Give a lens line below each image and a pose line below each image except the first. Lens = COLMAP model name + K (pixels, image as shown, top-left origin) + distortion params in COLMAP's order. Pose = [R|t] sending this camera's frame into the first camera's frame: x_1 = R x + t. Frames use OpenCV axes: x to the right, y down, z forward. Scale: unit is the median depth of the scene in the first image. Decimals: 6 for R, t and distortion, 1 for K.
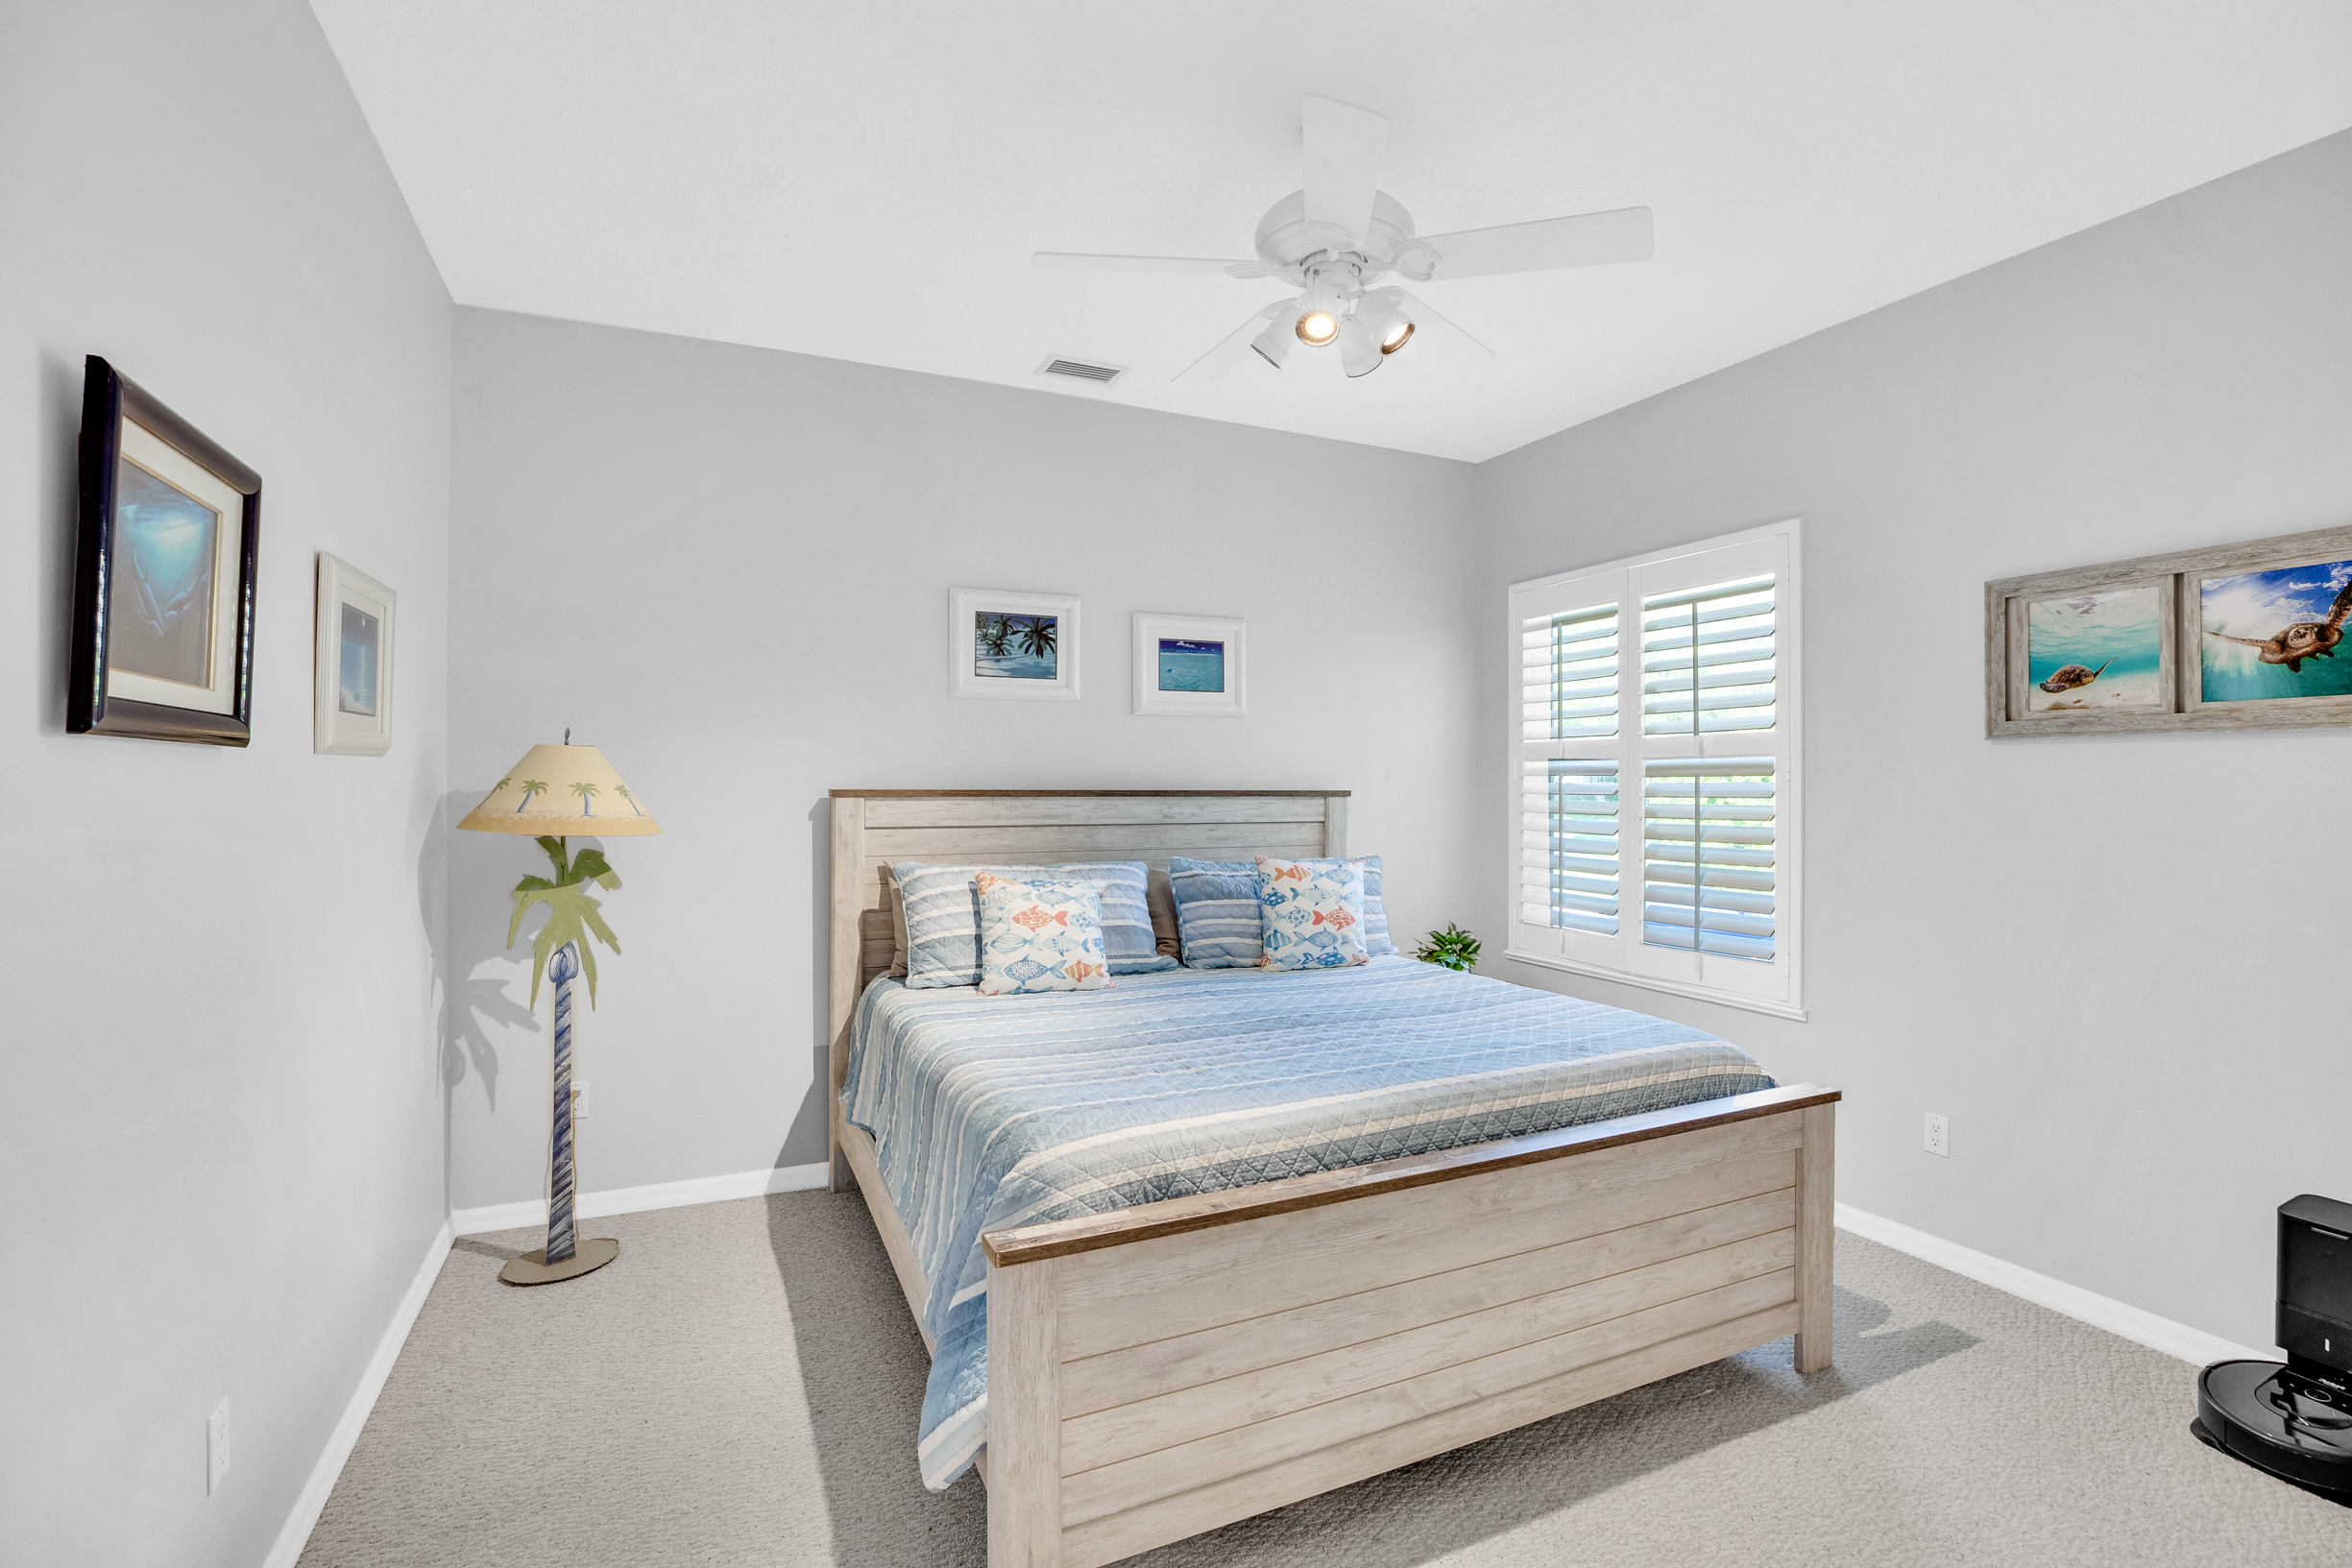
lens RADIAL K [[1080.5, 0, 1176.2], [0, 1080.5, 767.5], [0, 0, 1]] dist [-0.034203, 0.000323]
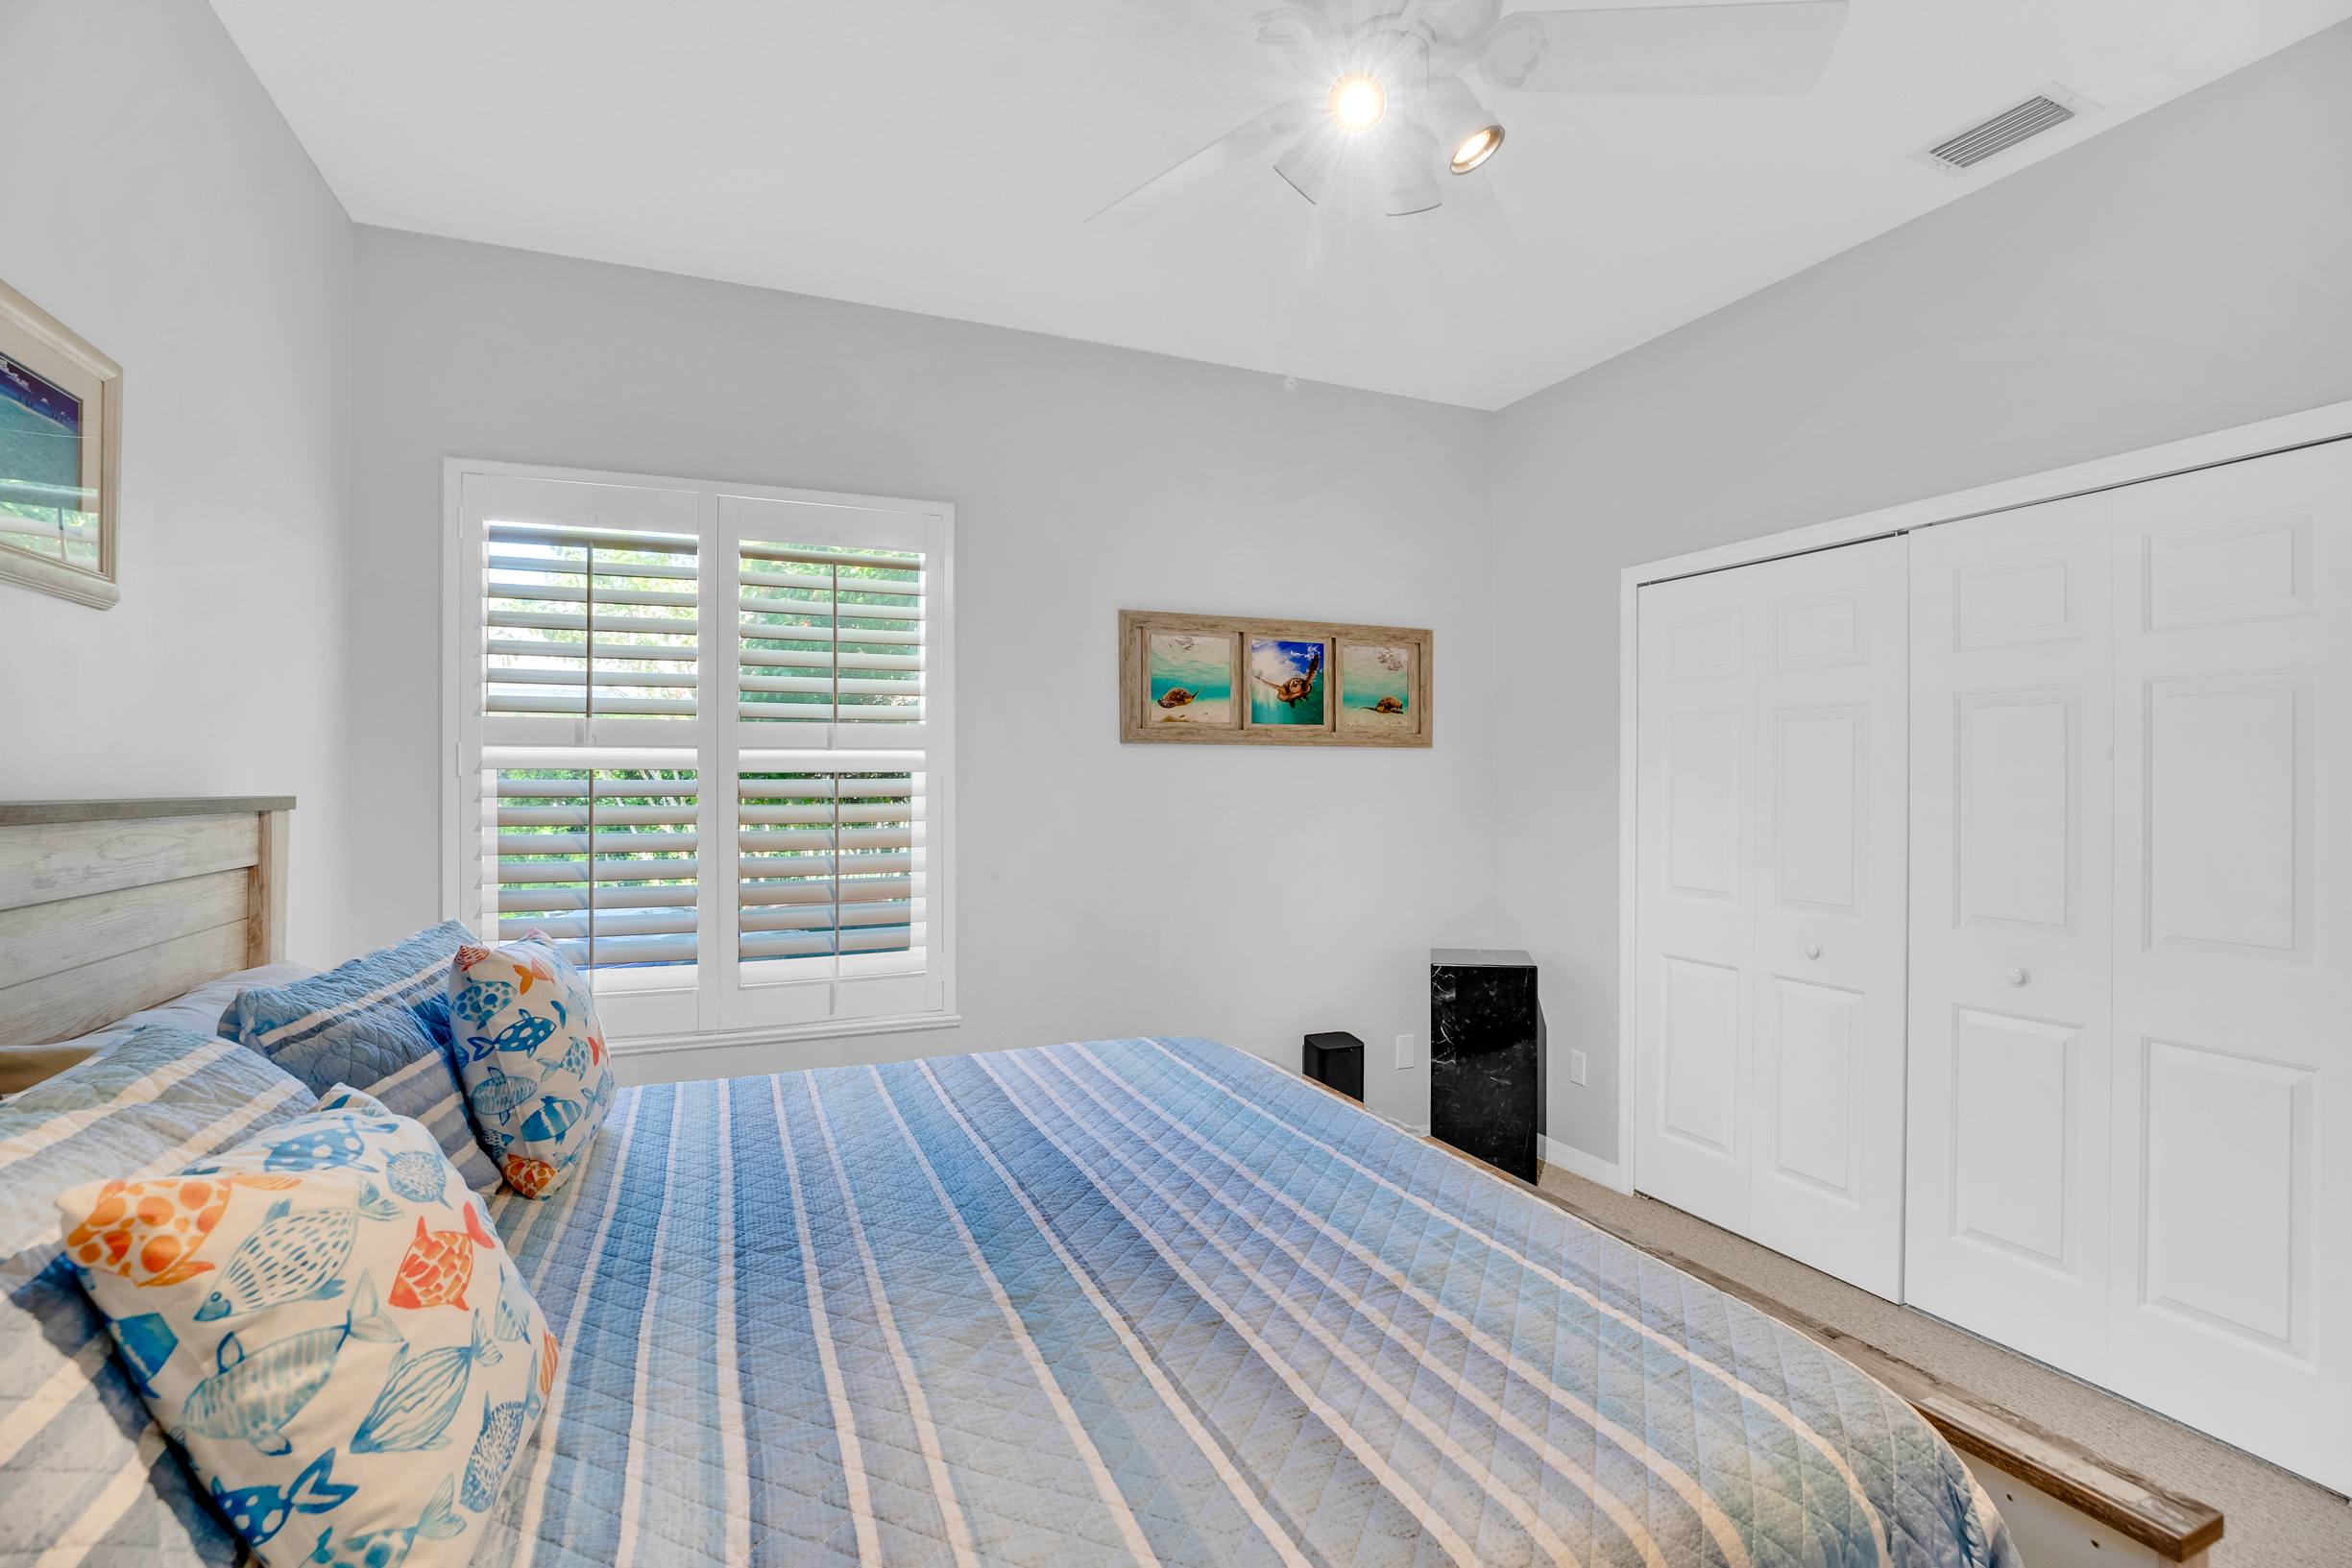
lens RADIAL K [[1080.5, 0, 1176.2], [0, 1080.5, 788.4], [0, 0, 1]] dist [-0.034203, 0.000323]
pose [[0.019172, -0.008847, 0.999777, -0.475803], [-0.011230, 0.999896, 0.009063, 0.014405], [-0.999753, -0.011401, 0.019071, 0.961953]]
